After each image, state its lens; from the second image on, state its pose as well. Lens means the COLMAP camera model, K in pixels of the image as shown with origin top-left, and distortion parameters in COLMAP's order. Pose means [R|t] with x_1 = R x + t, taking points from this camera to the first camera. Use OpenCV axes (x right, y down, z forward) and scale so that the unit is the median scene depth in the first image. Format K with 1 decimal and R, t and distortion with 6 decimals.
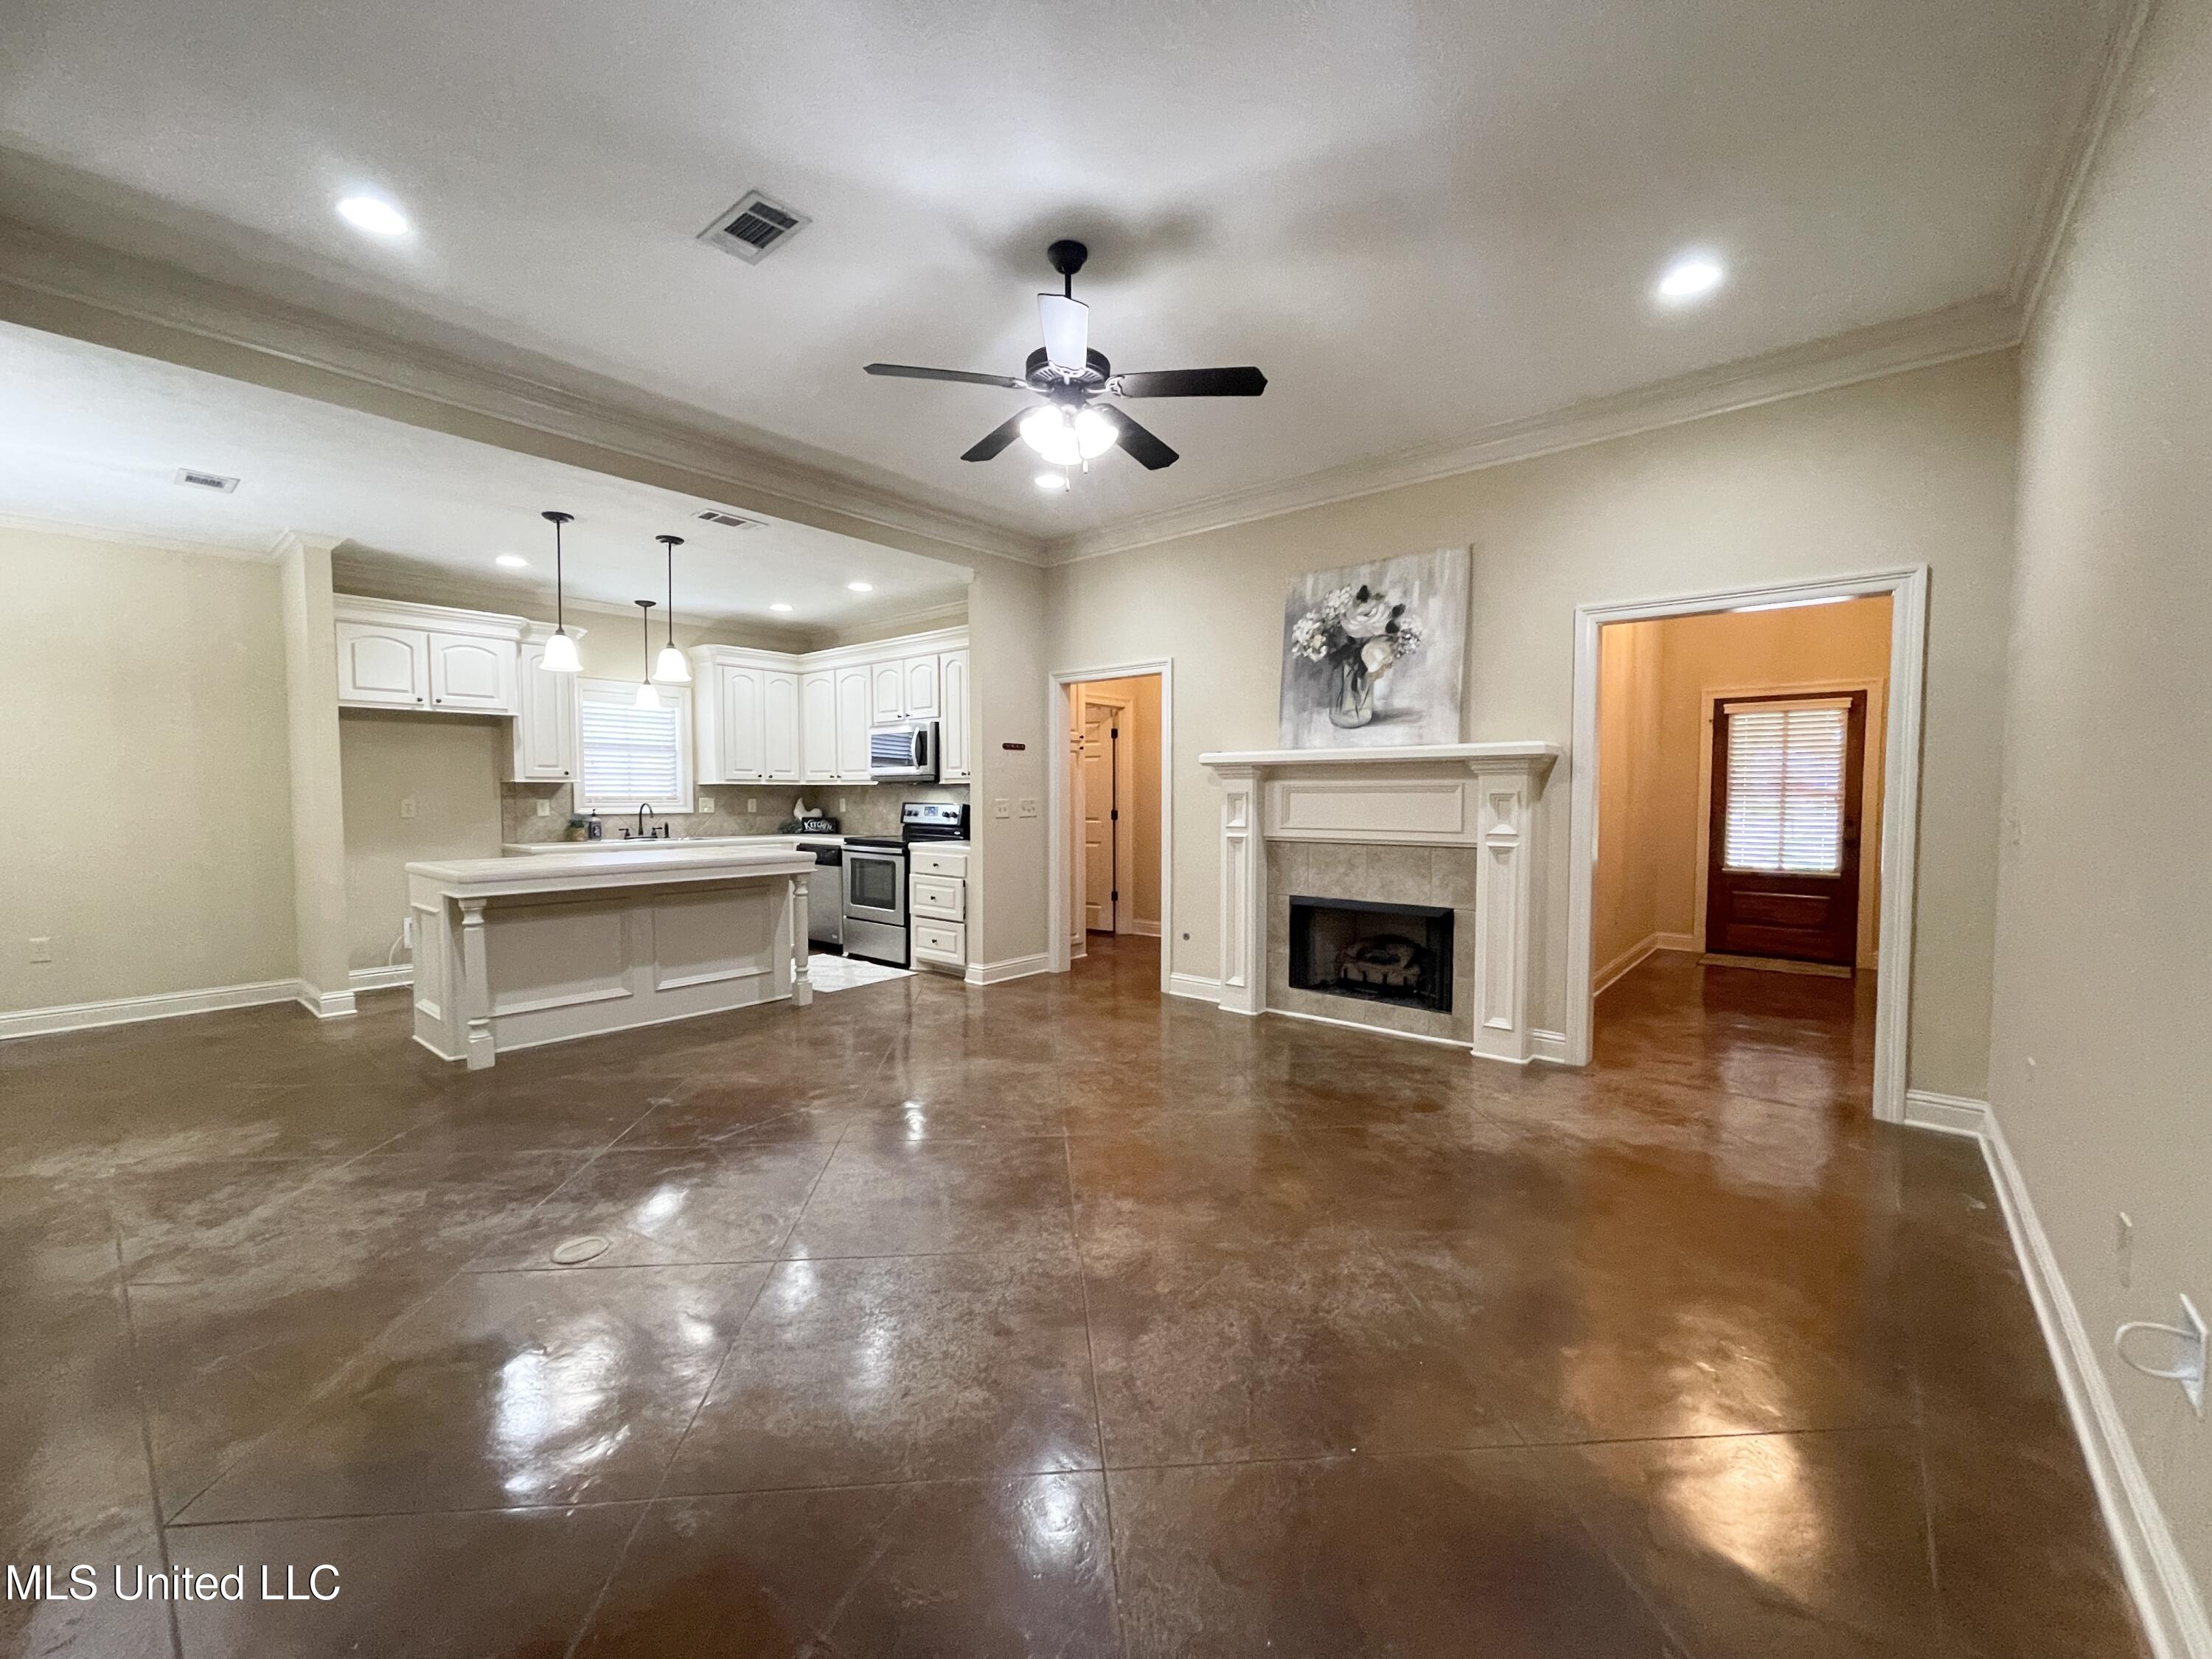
lens RADIAL K [[896.4, 0, 1097.6], [0, 896.4, 836.5], [0, 0, 1]] dist [-0.000497, 0.000207]
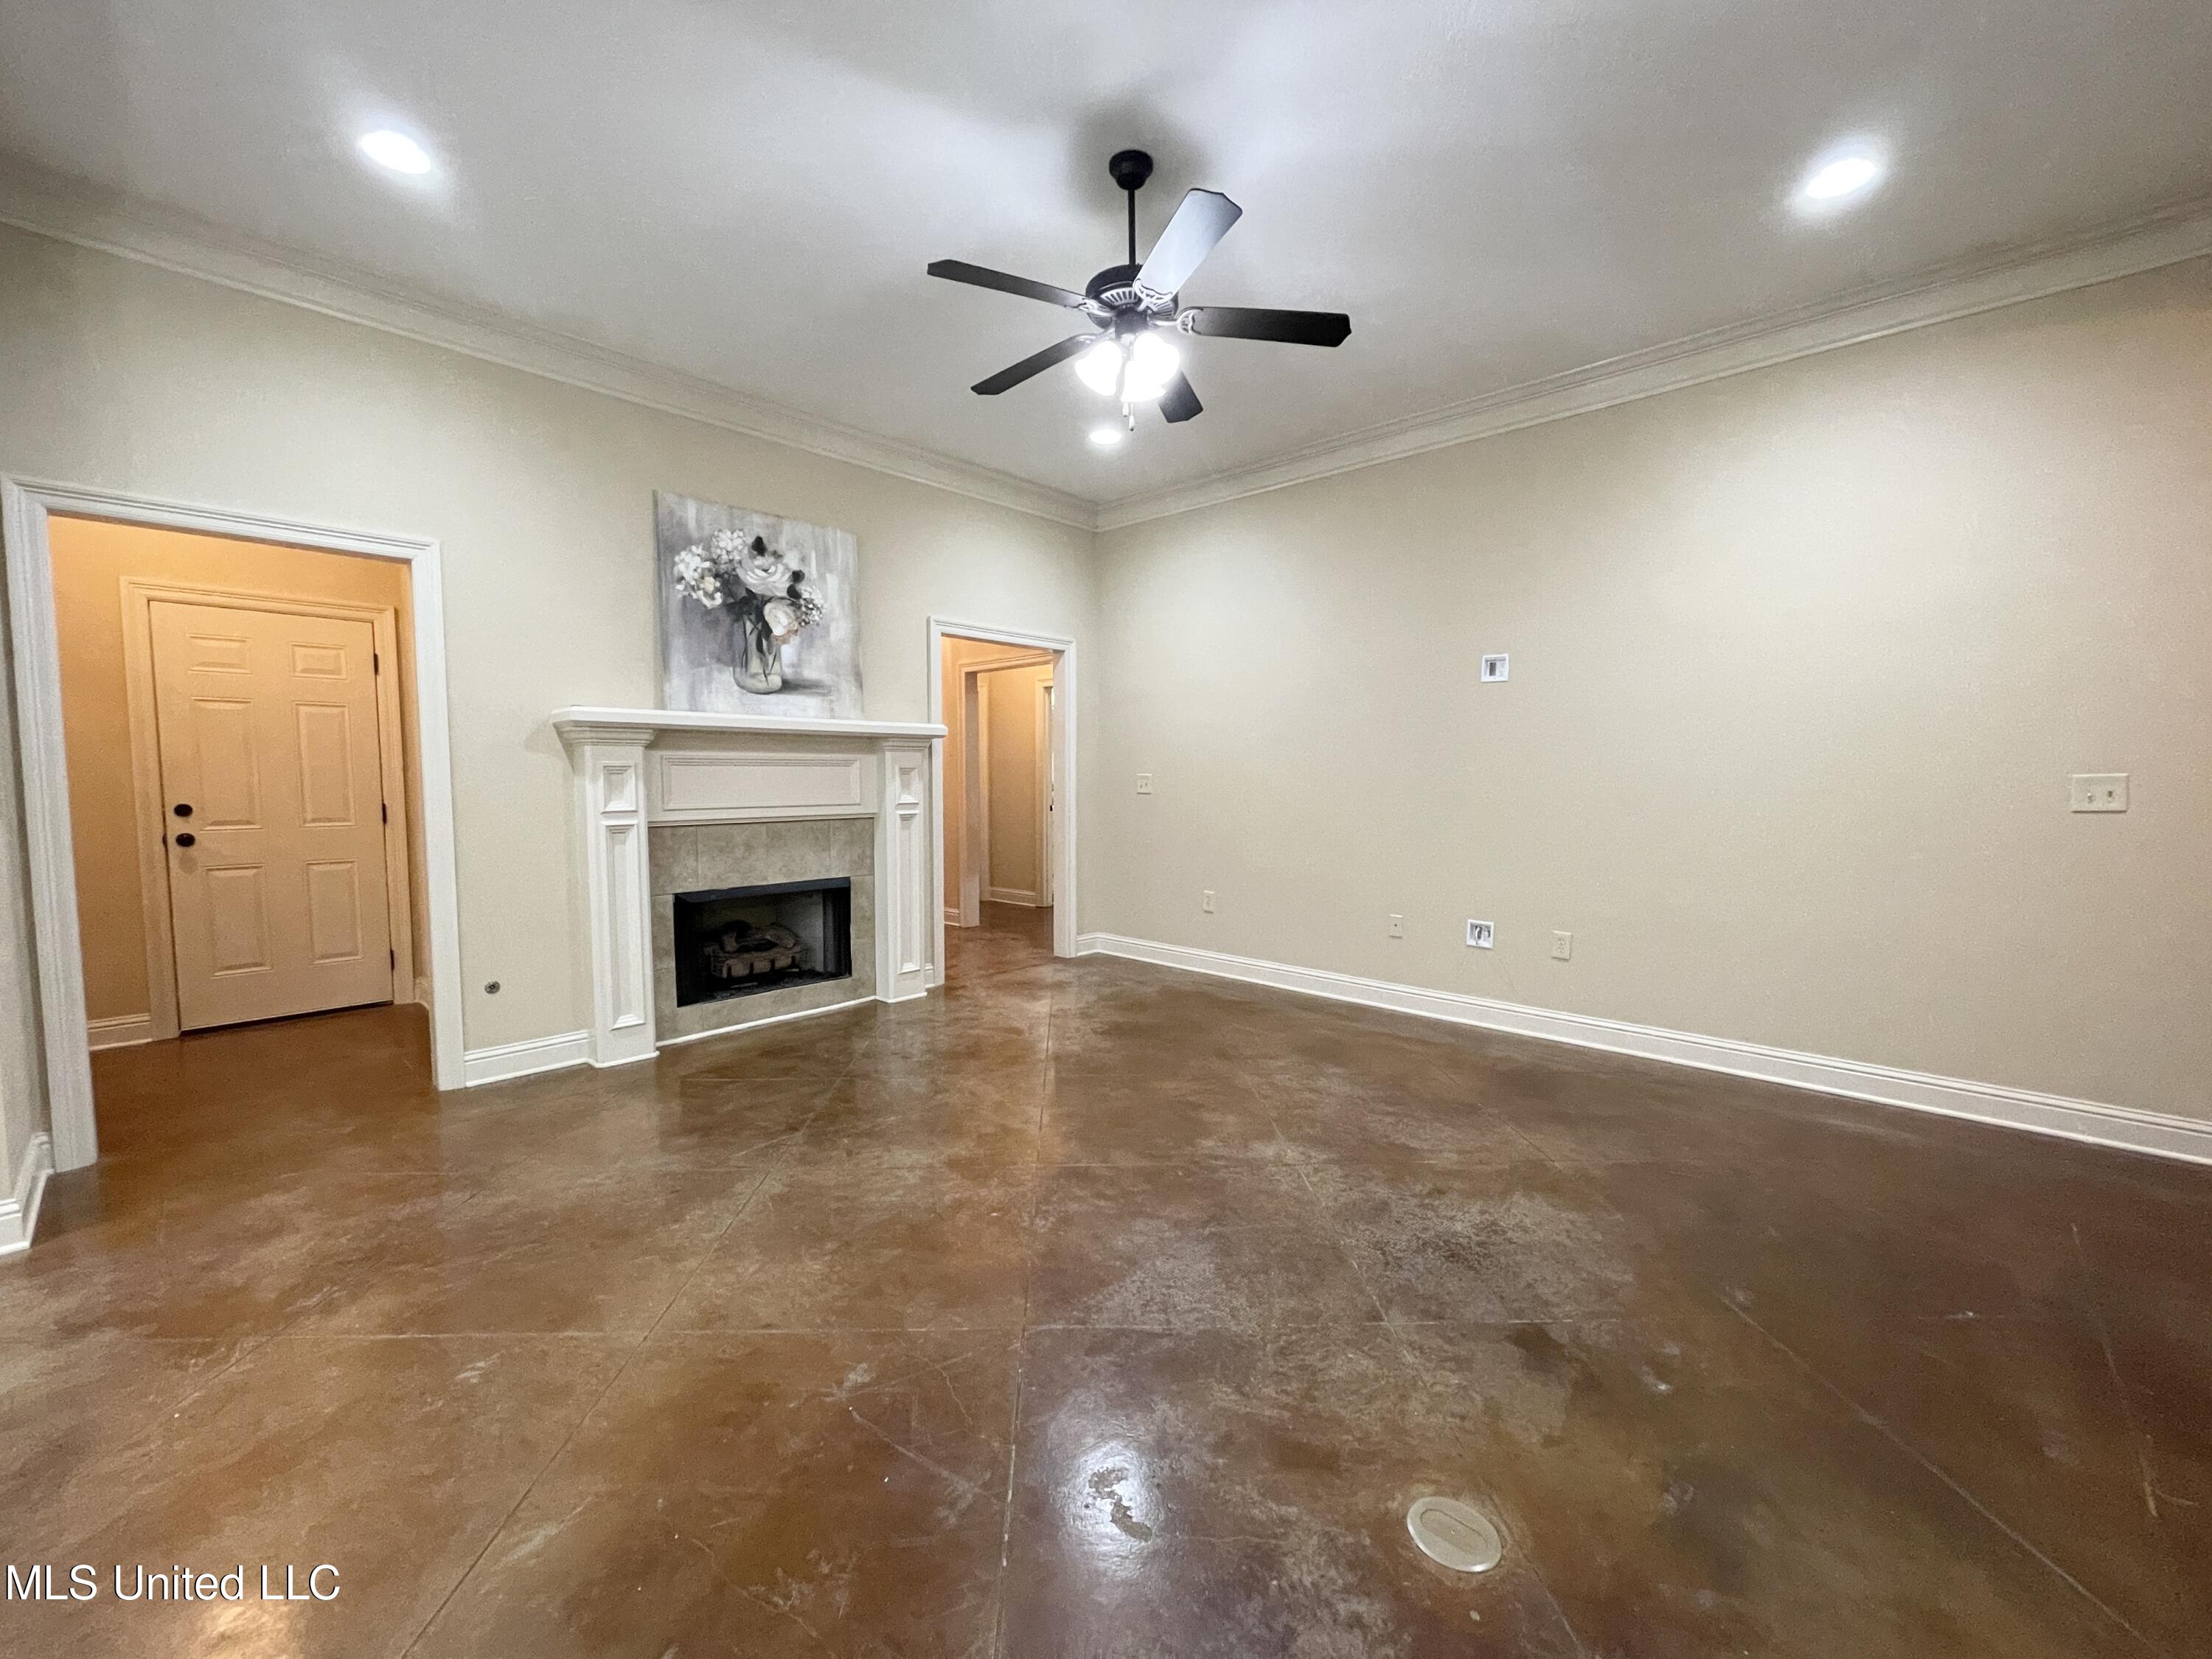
lens RADIAL K [[889.7, 0, 1100.3], [0, 889.7, 833.4], [0, 0, 1]] dist [-0.002563, -0.001011]
pose [[0.046924, -0.065981, 0.996717, -0.581422], [0.047771, 0.996823, 0.063739, -0.021291], [-0.997755, 0.044624, 0.049927, 0.604696]]
